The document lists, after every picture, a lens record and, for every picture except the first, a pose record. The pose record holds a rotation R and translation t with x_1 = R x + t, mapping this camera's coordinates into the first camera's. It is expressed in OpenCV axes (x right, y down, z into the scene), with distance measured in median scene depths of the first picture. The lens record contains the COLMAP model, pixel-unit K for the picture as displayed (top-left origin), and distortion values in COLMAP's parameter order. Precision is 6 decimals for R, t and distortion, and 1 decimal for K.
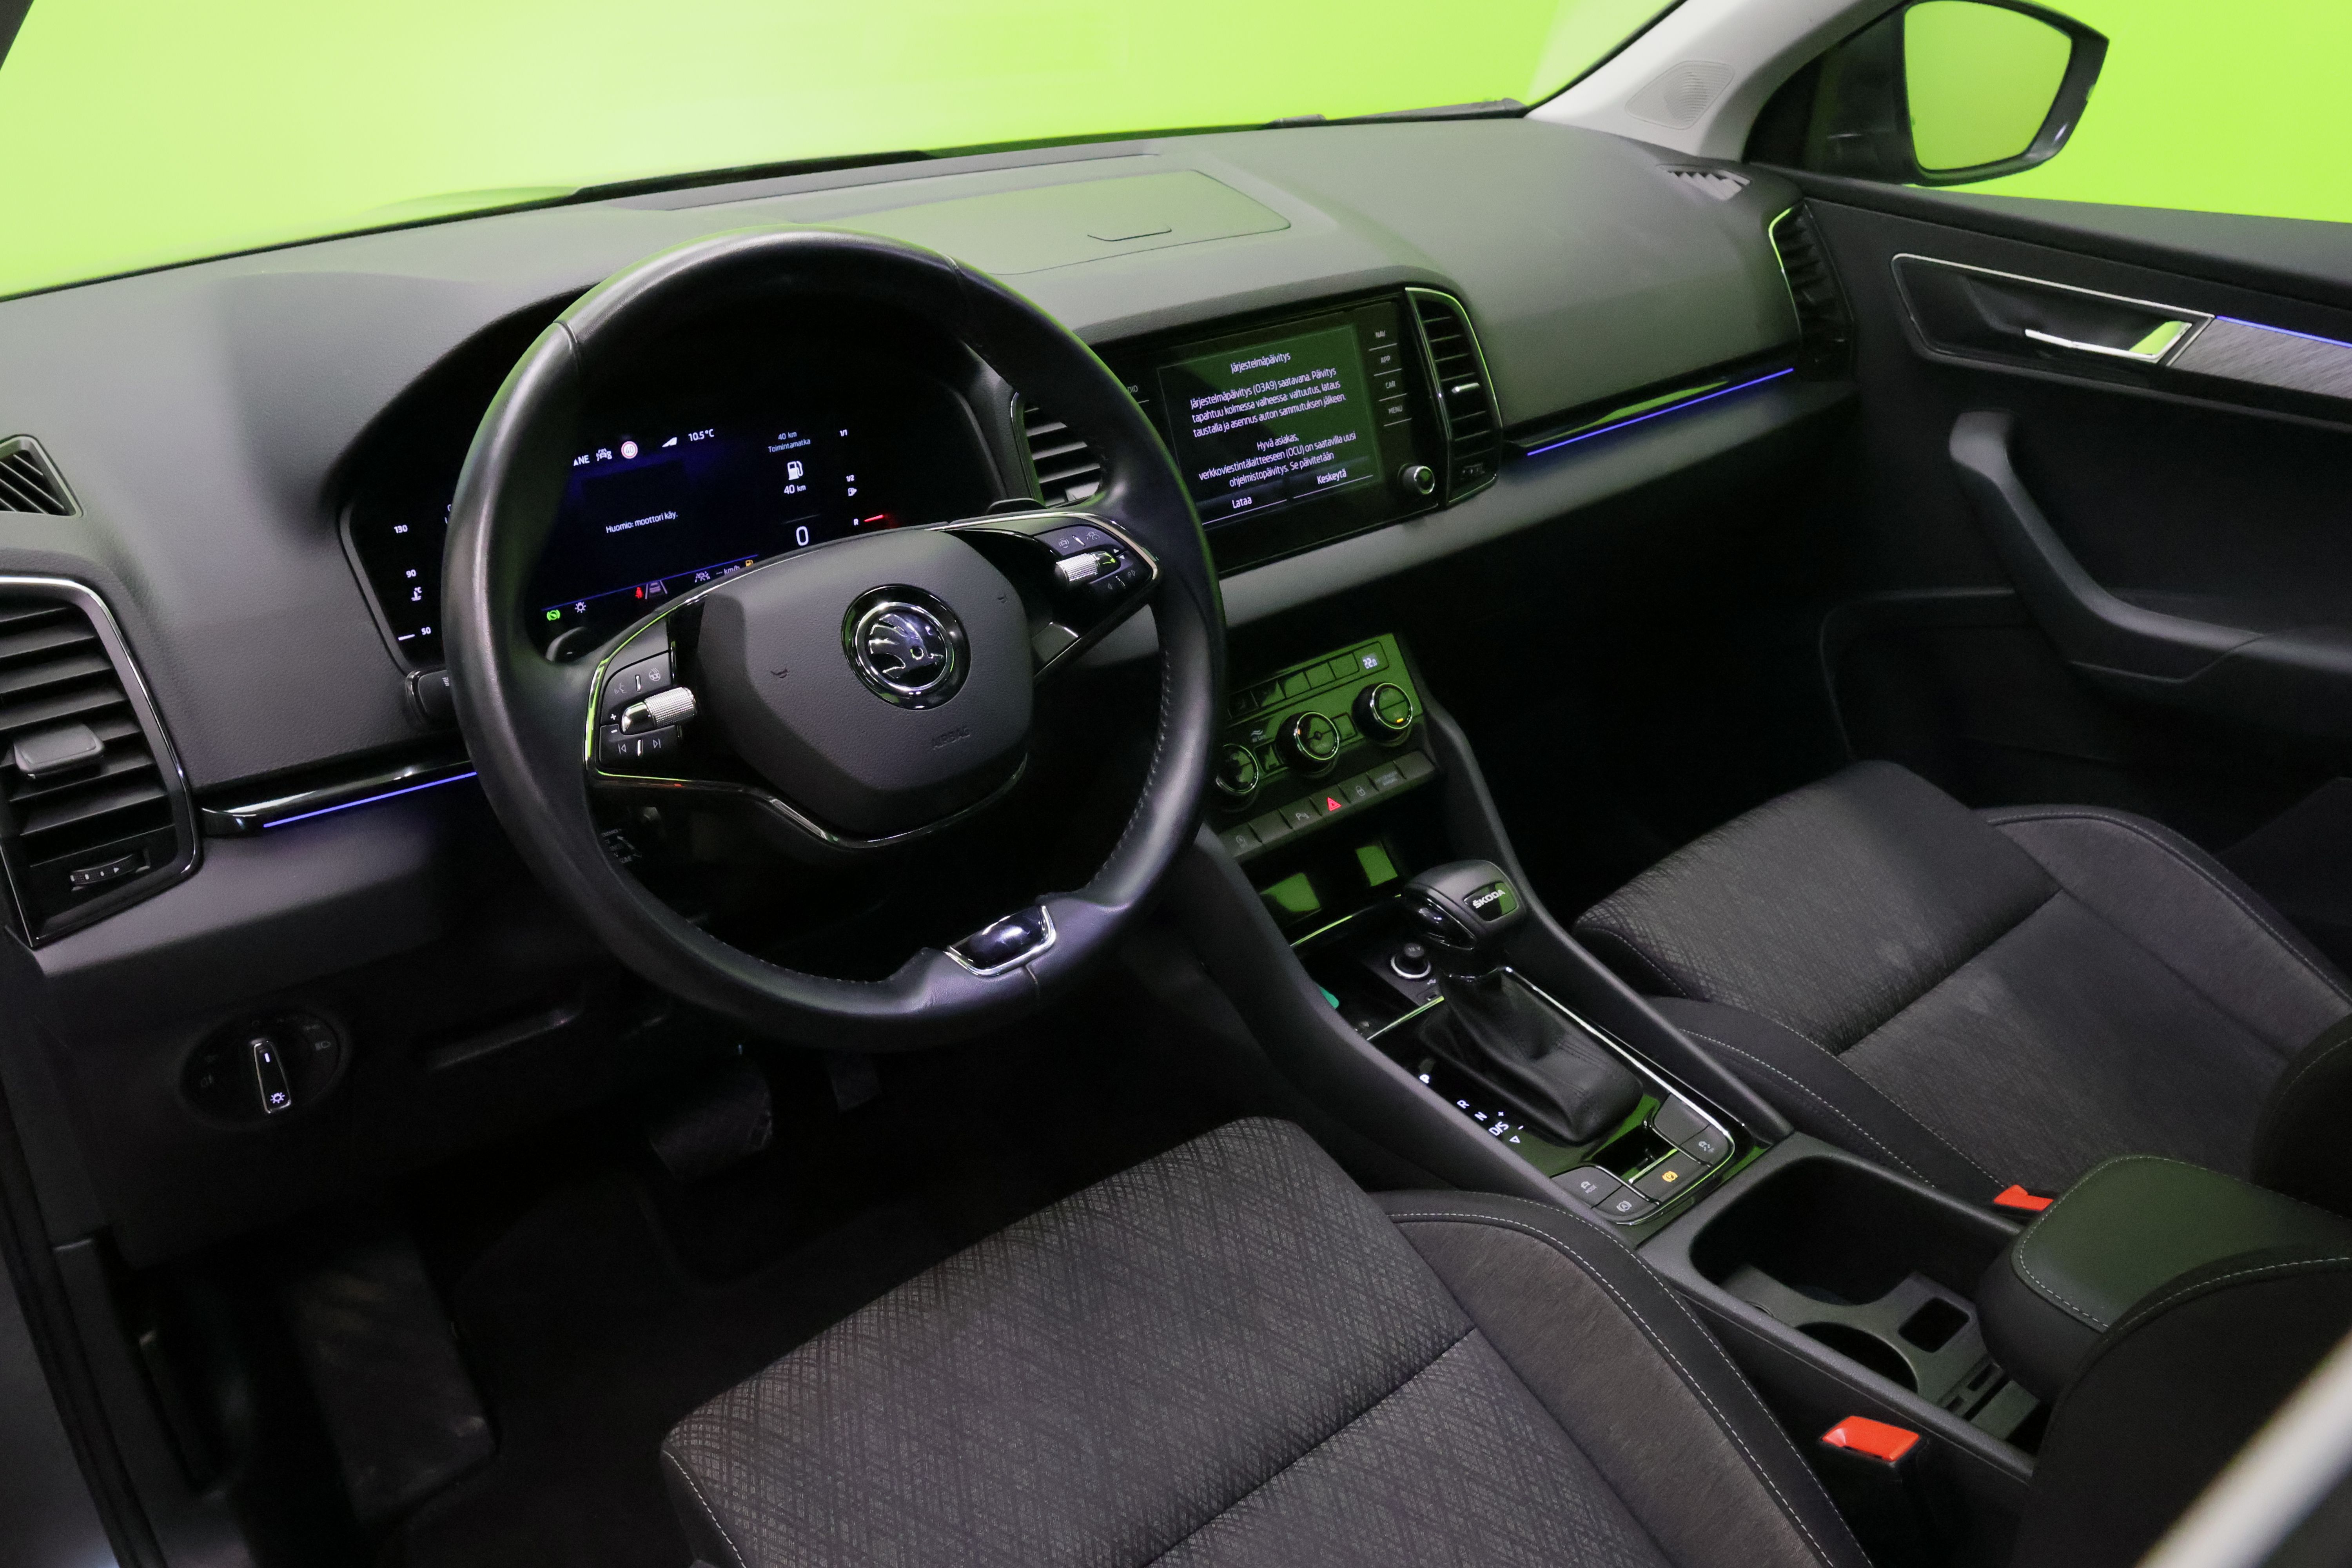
lens RADIAL K [[1770.6, 0, 1176.0], [0, 1770.6, 784.0], [0, 0, 1]] dist [-0.011099, -0.007400]
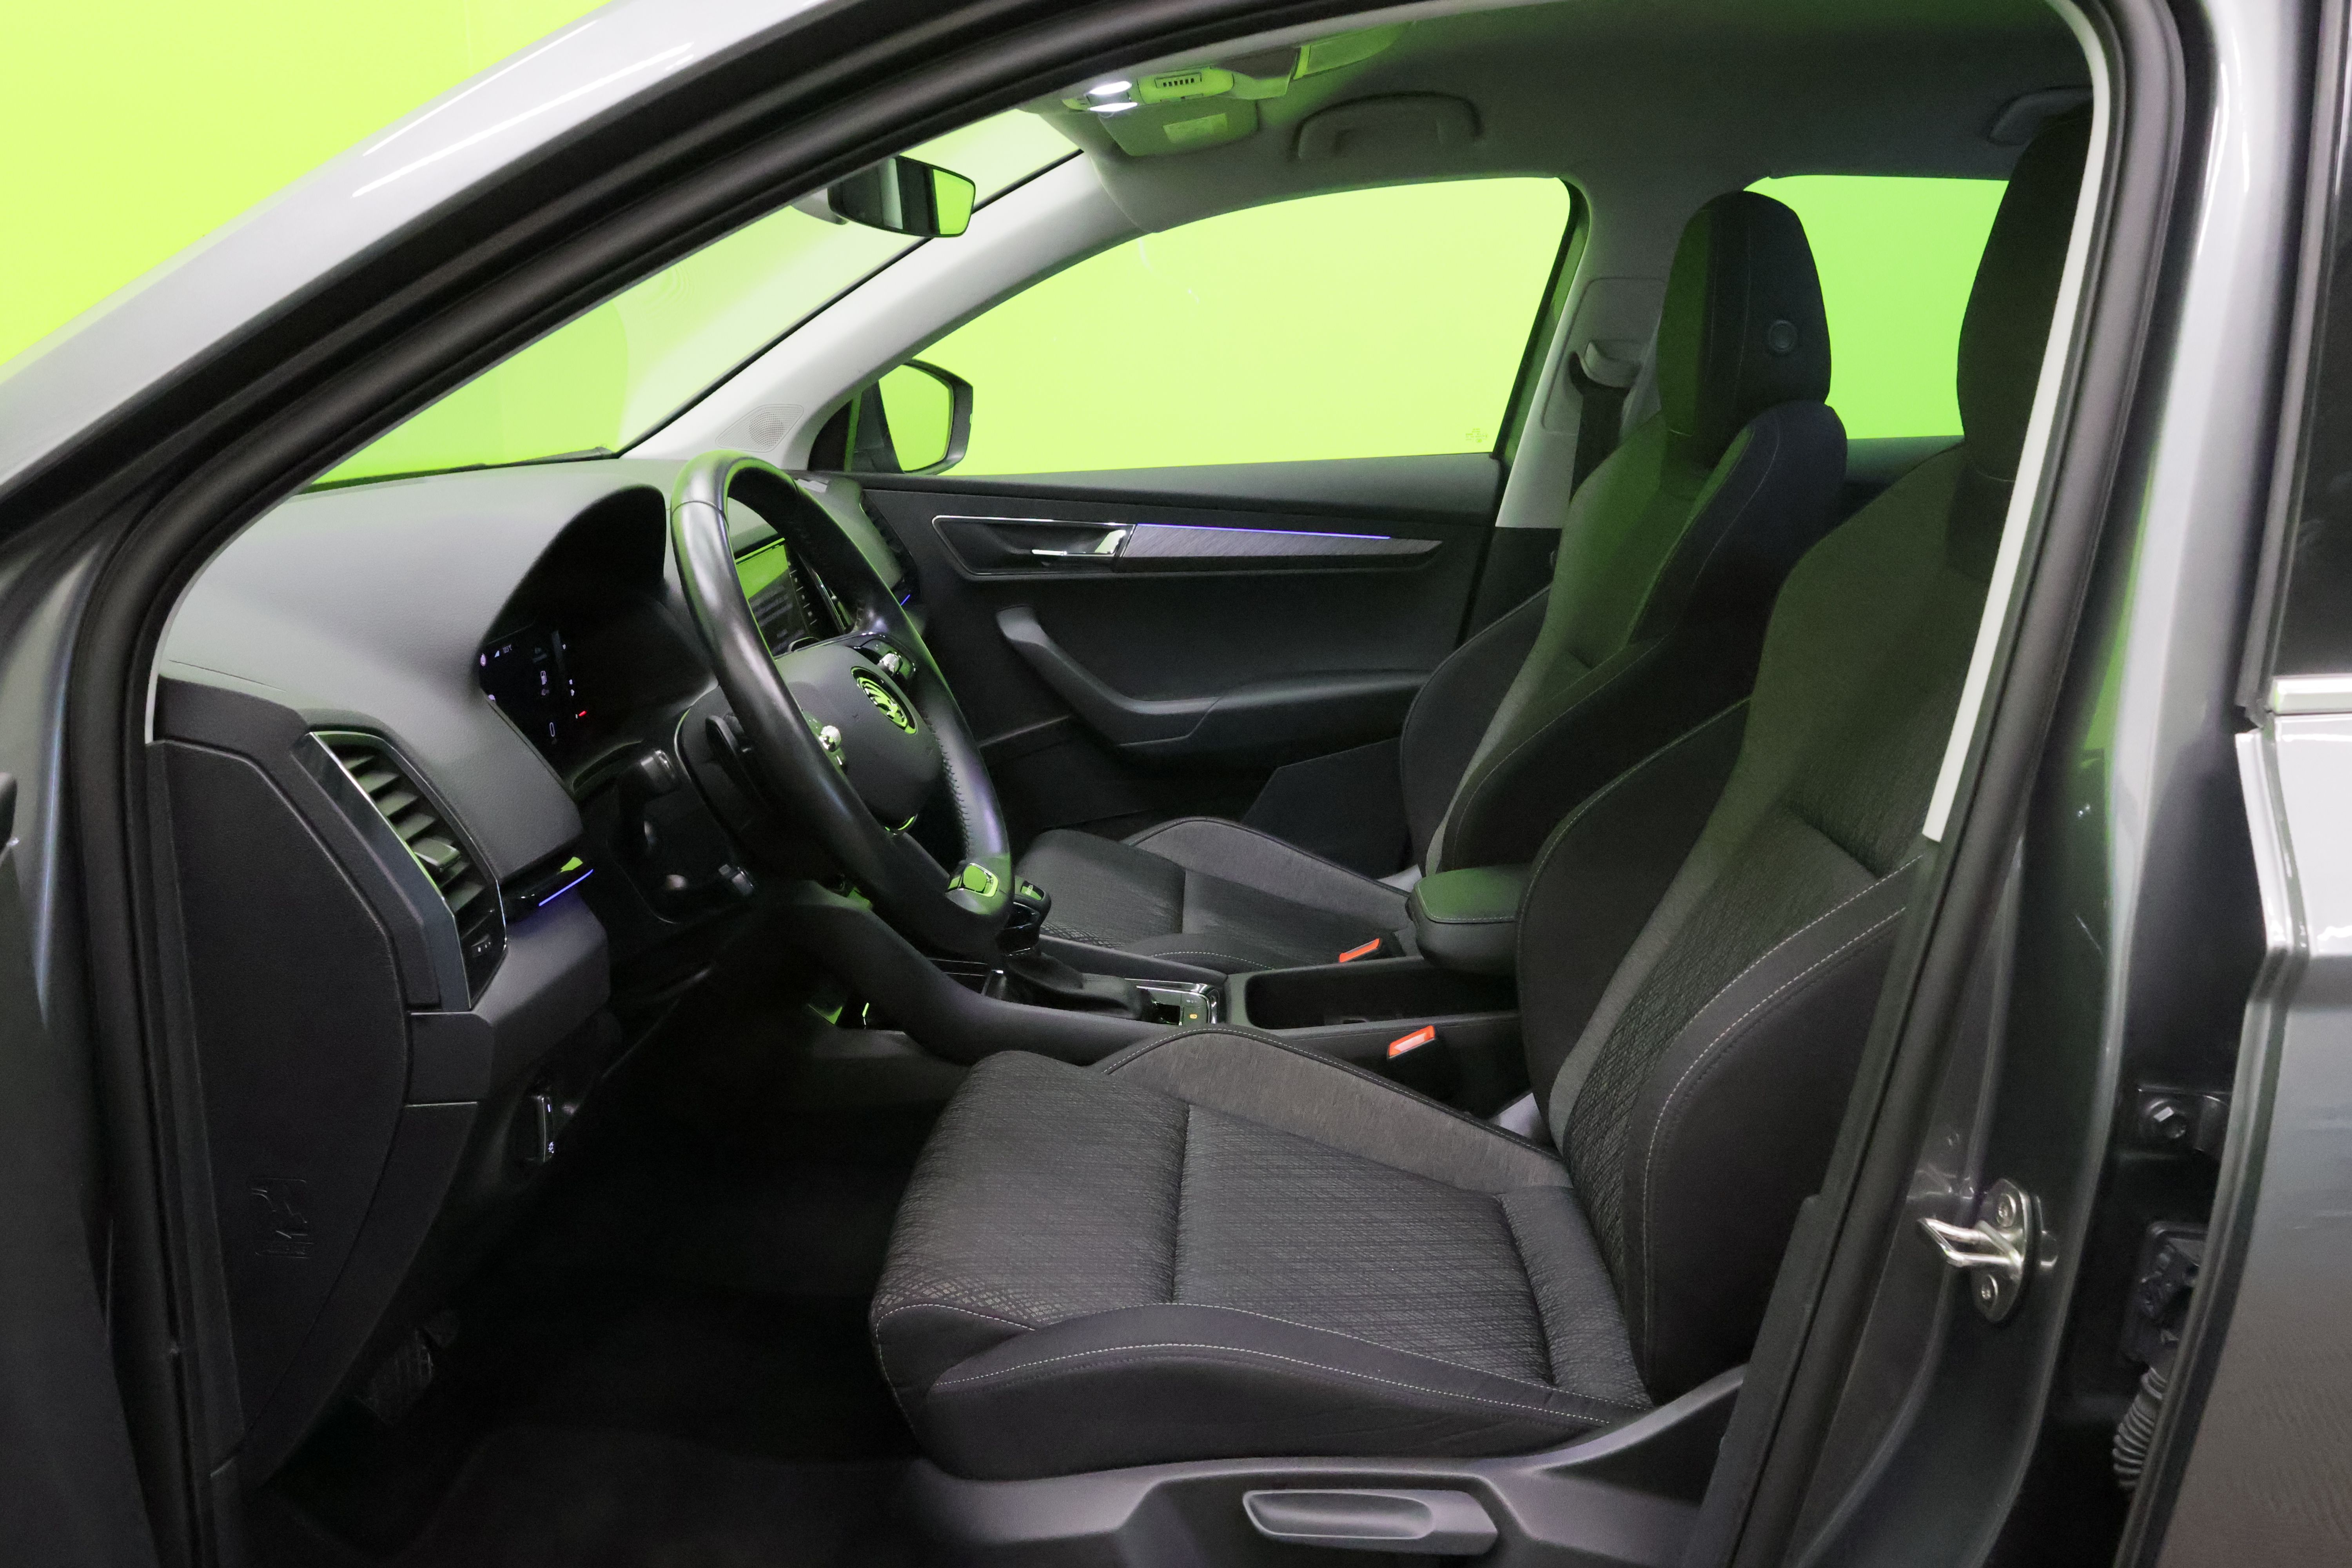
lens RADIAL K [[1770.6, 0, 1176.0], [0, 1770.6, 784.0], [0, 0, 1]] dist [-0.011099, -0.007400]
pose [[0.671733, -0.183802, 0.717629, -0.820737], [0.344219, 0.935243, -0.082666, 0.151996], [-0.655964, 0.302551, 0.691501, -0.146901]]
